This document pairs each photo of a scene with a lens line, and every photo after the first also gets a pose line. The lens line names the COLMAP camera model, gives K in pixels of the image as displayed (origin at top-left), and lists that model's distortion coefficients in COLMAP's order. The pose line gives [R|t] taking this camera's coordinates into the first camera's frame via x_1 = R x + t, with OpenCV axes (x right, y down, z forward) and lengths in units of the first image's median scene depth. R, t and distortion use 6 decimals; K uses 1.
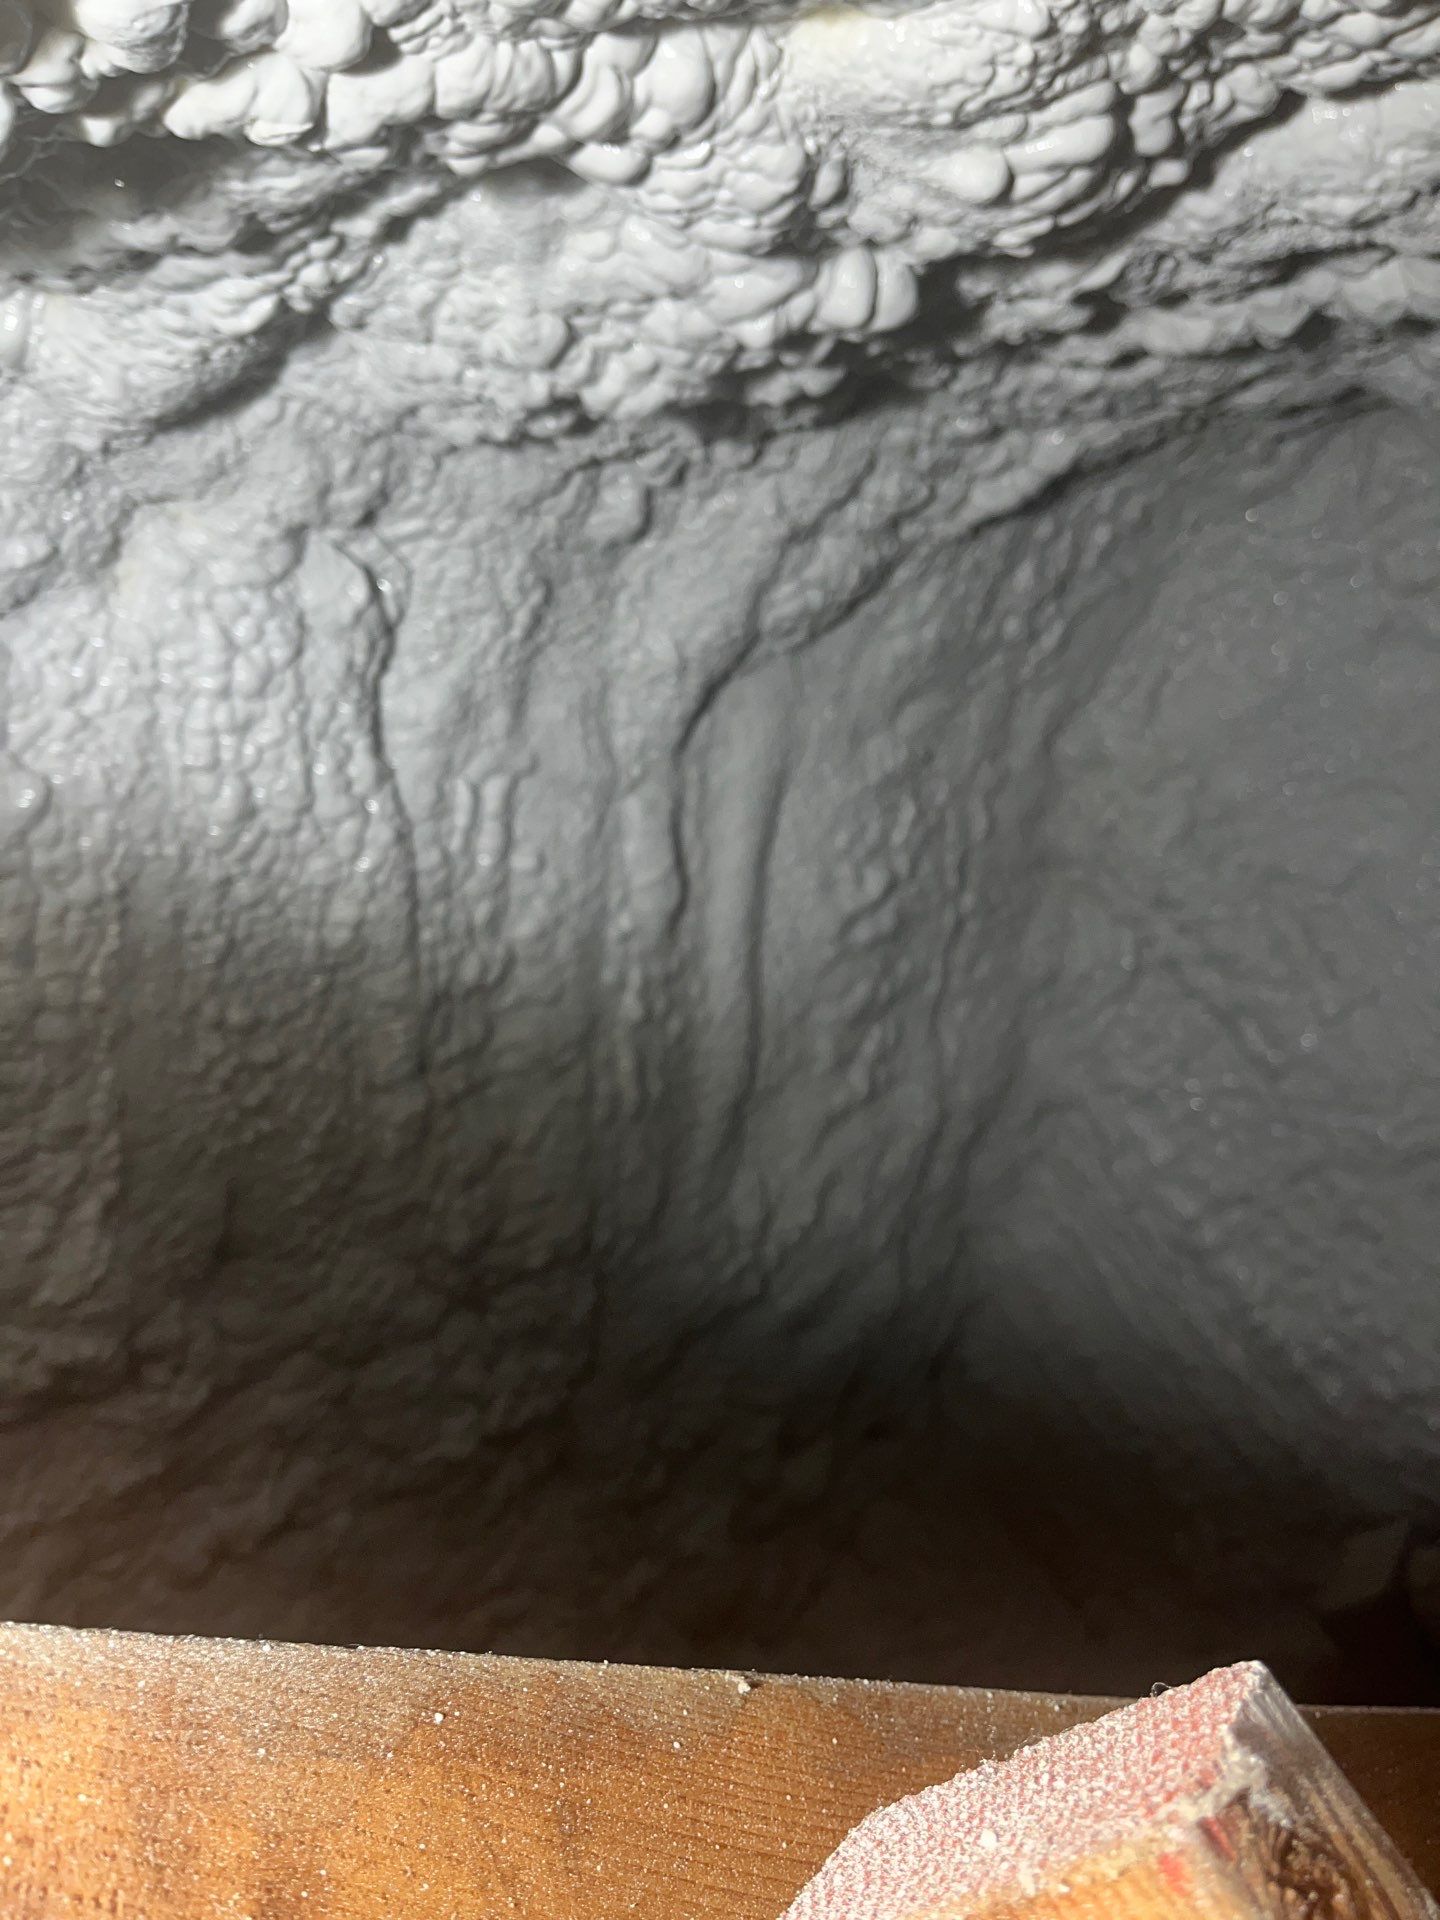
lens RADIAL K [[1465.0, 0, 706.7], [0, 1465.0, 947.3], [0, 0, 1]] dist [0.057684, -0.097544]
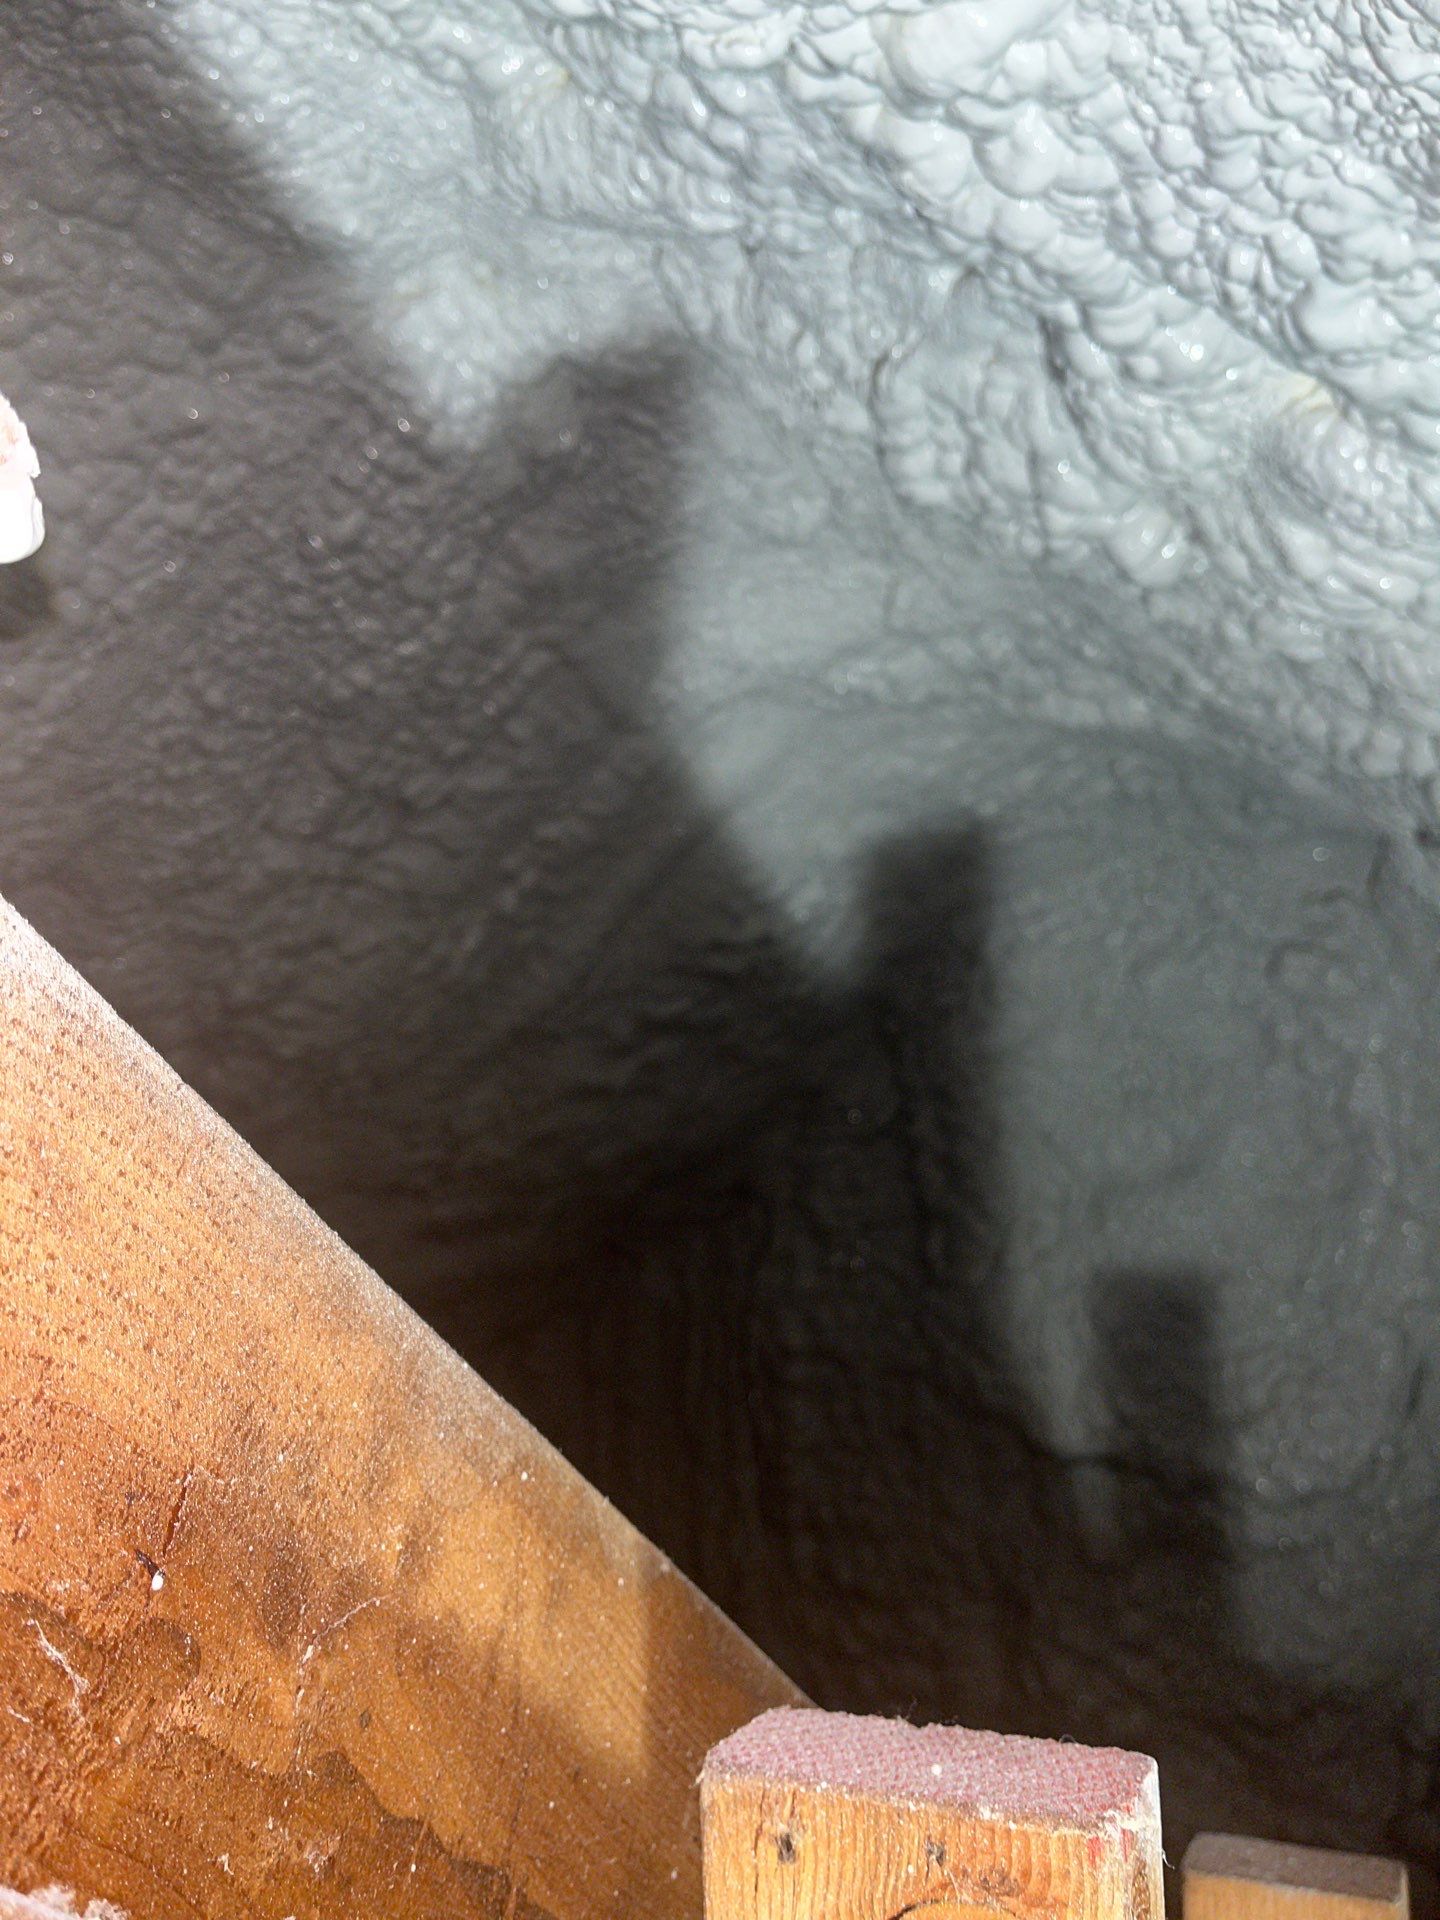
lens RADIAL K [[1465.0, 0, 717.0], [0, 1465.0, 955.9], [0, 0, 1]] dist [0.057684, -0.097544]
pose [[0.803404, 0.573884, 0.158739, -0.190749], [-0.577867, 0.815763, -0.024524, 0.031743], [-0.143568, -0.072027, 0.987016, -0.098052]]
